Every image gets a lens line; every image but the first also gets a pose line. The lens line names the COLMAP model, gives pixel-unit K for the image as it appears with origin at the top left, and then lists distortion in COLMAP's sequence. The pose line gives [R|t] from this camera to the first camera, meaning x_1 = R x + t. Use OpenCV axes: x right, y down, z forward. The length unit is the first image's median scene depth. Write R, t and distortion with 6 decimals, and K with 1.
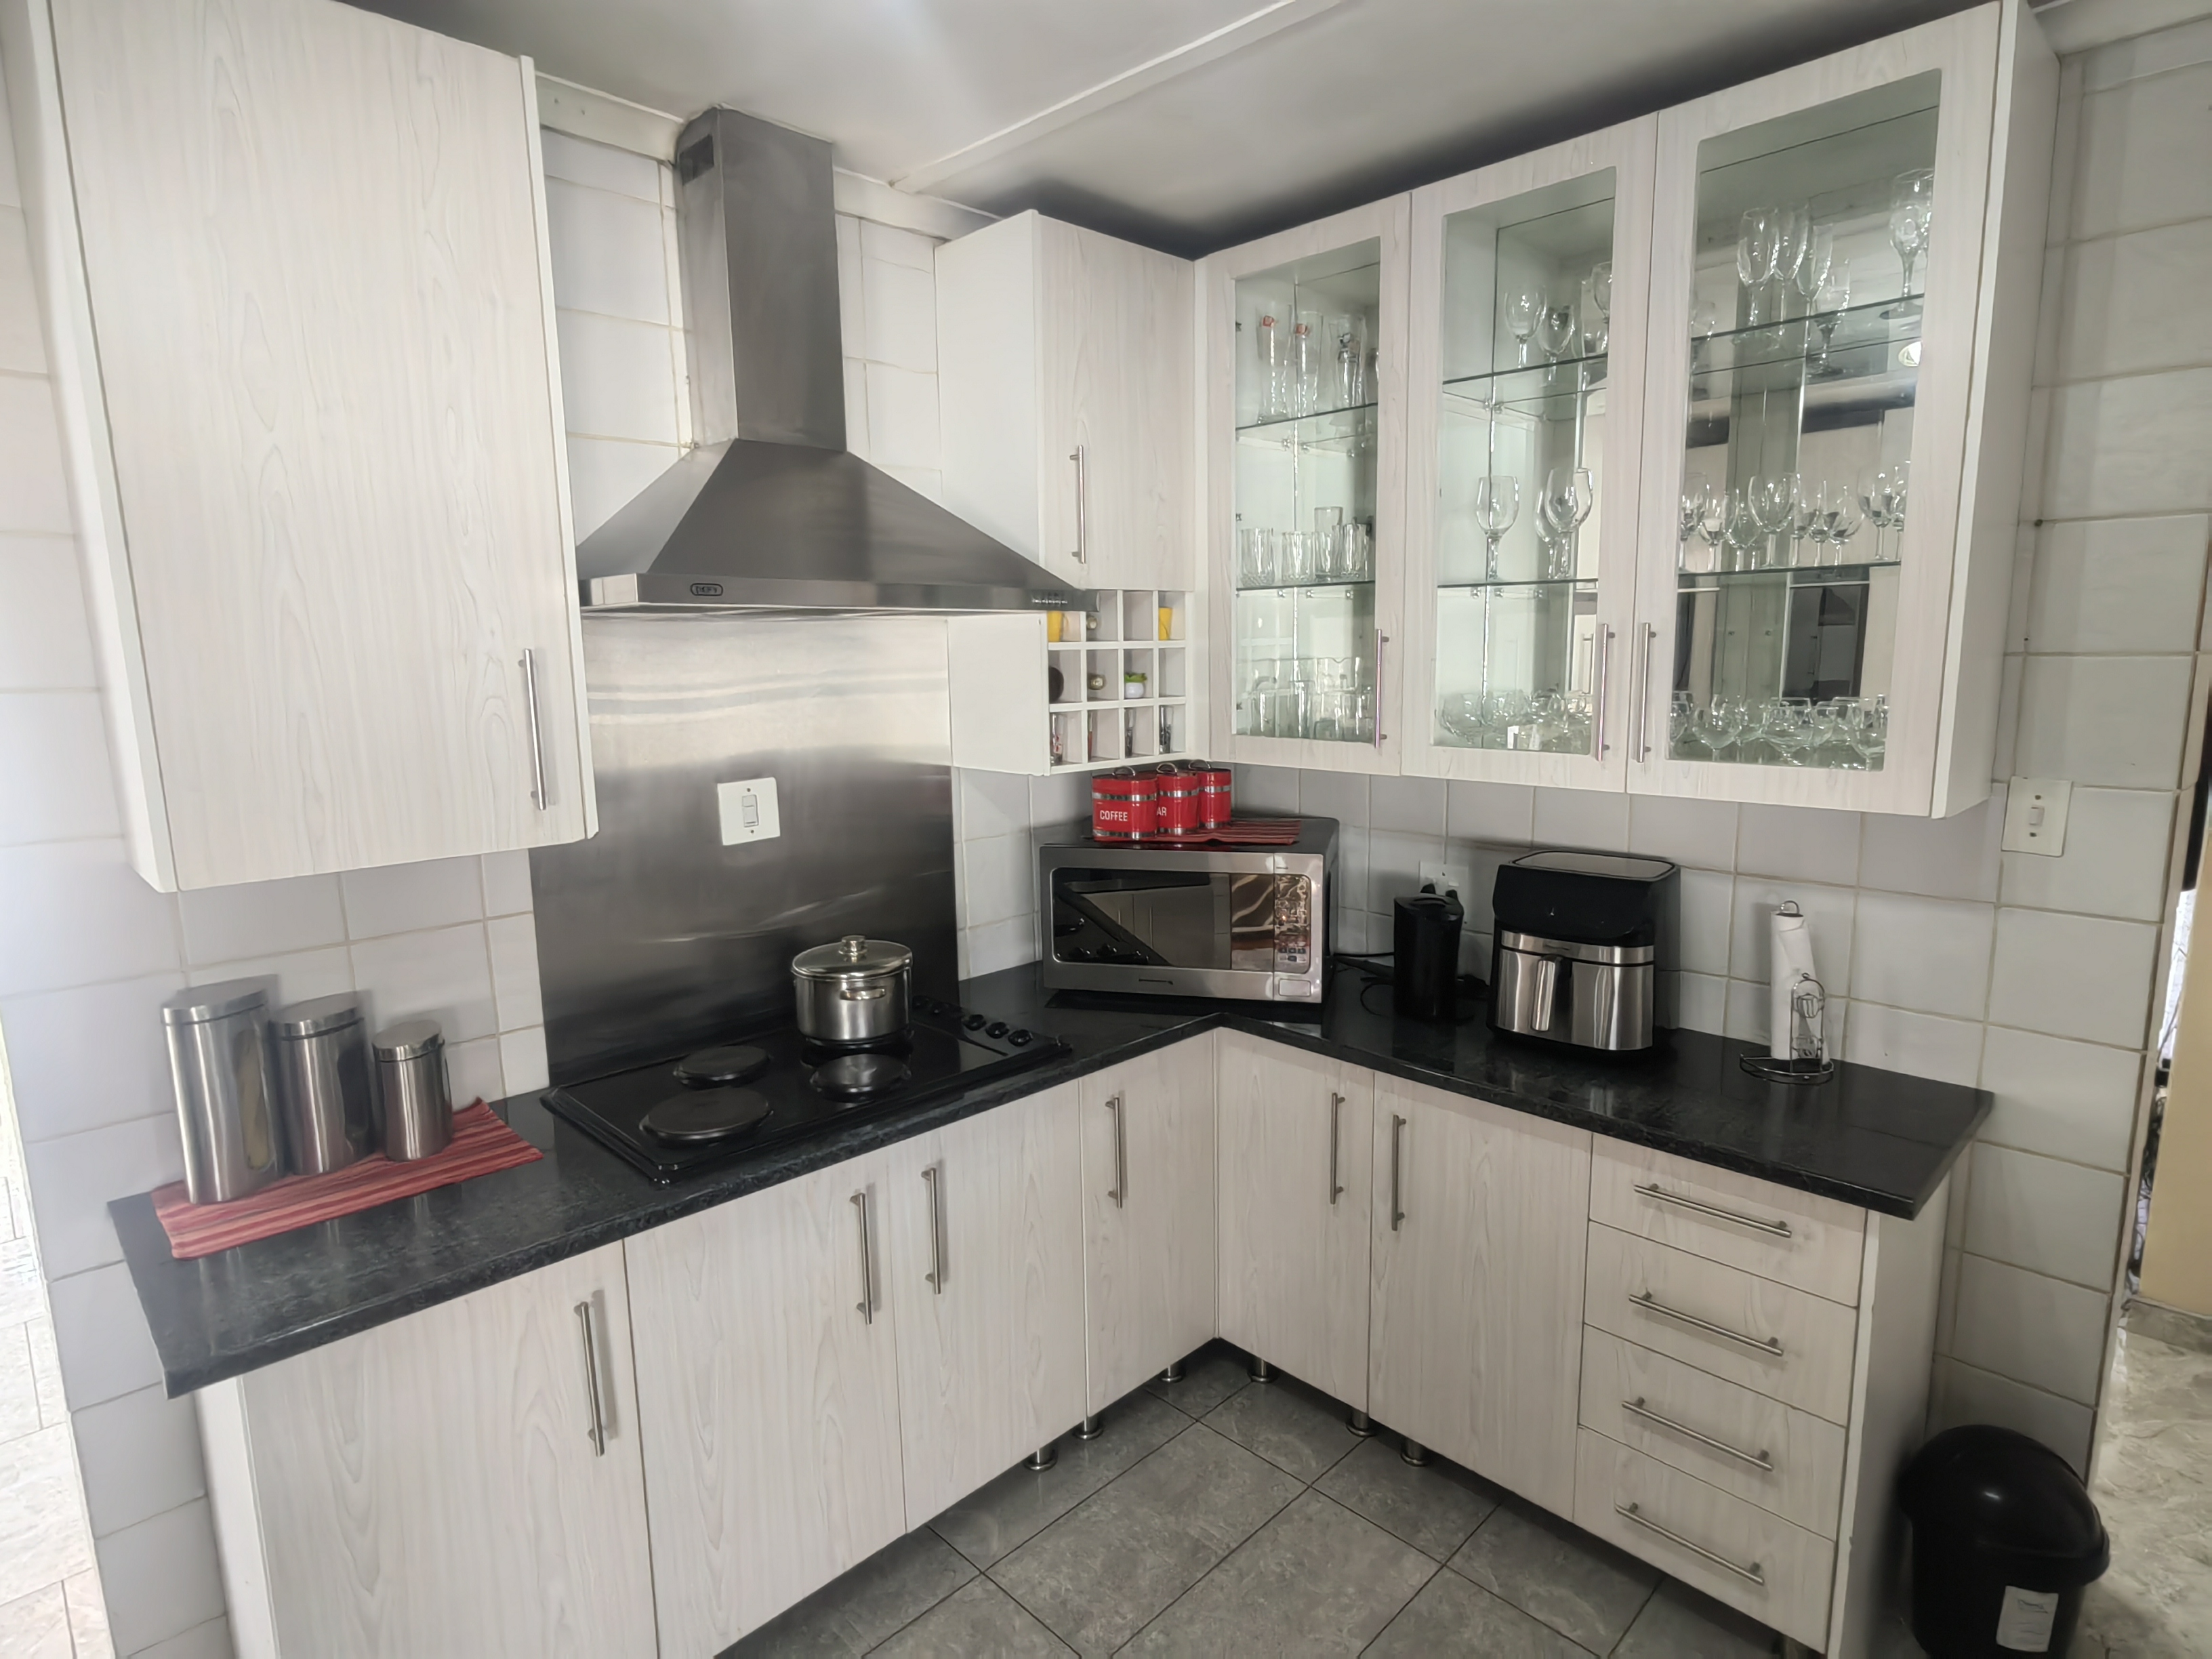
lens RADIAL K [[1194.2, 0, 1122.0], [0, 1194.2, 833.8], [0, 0, 1]] dist [-0.019250, 0.010712]
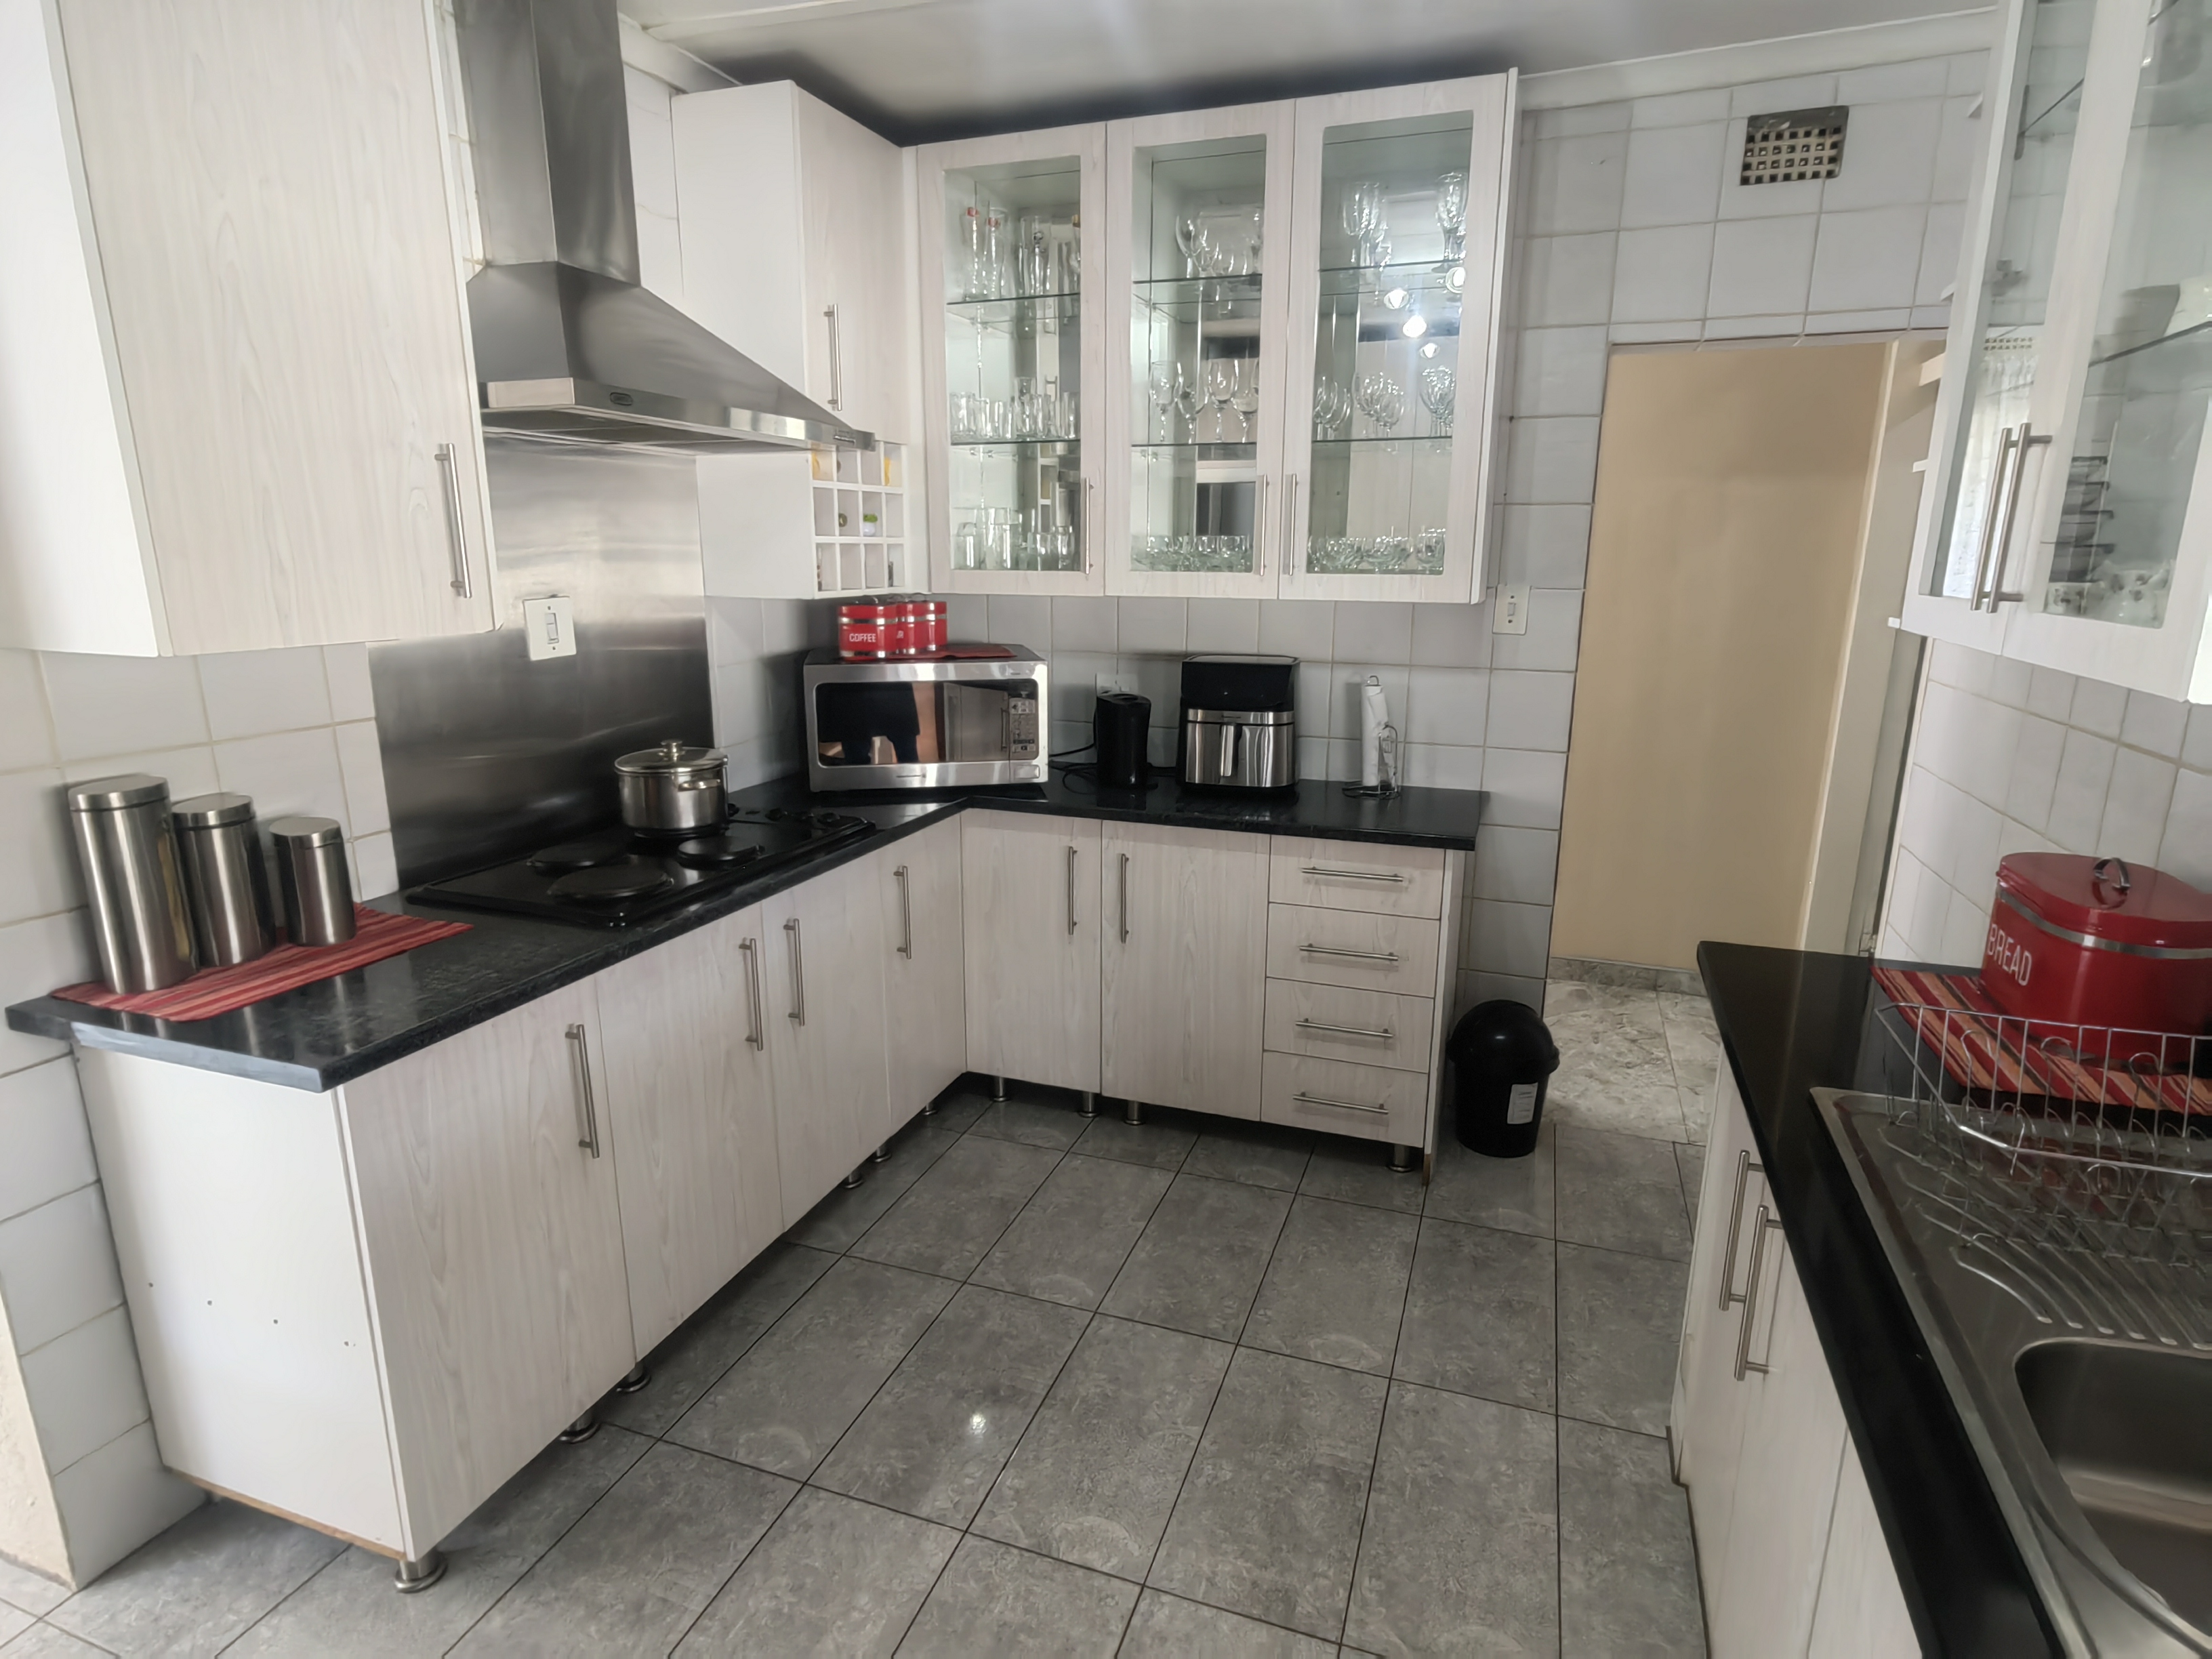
lens RADIAL K [[1198.6, 0, 1116.7], [0, 1198.6, 835.4], [0, 0, 1]] dist [-0.018180, 0.025309]
pose [[0.901704, -0.082087, 0.424490, -0.353832], [0.049575, 0.994966, 0.087097, 0.105040], [-0.429503, -0.057492, 0.901234, -0.198397]]
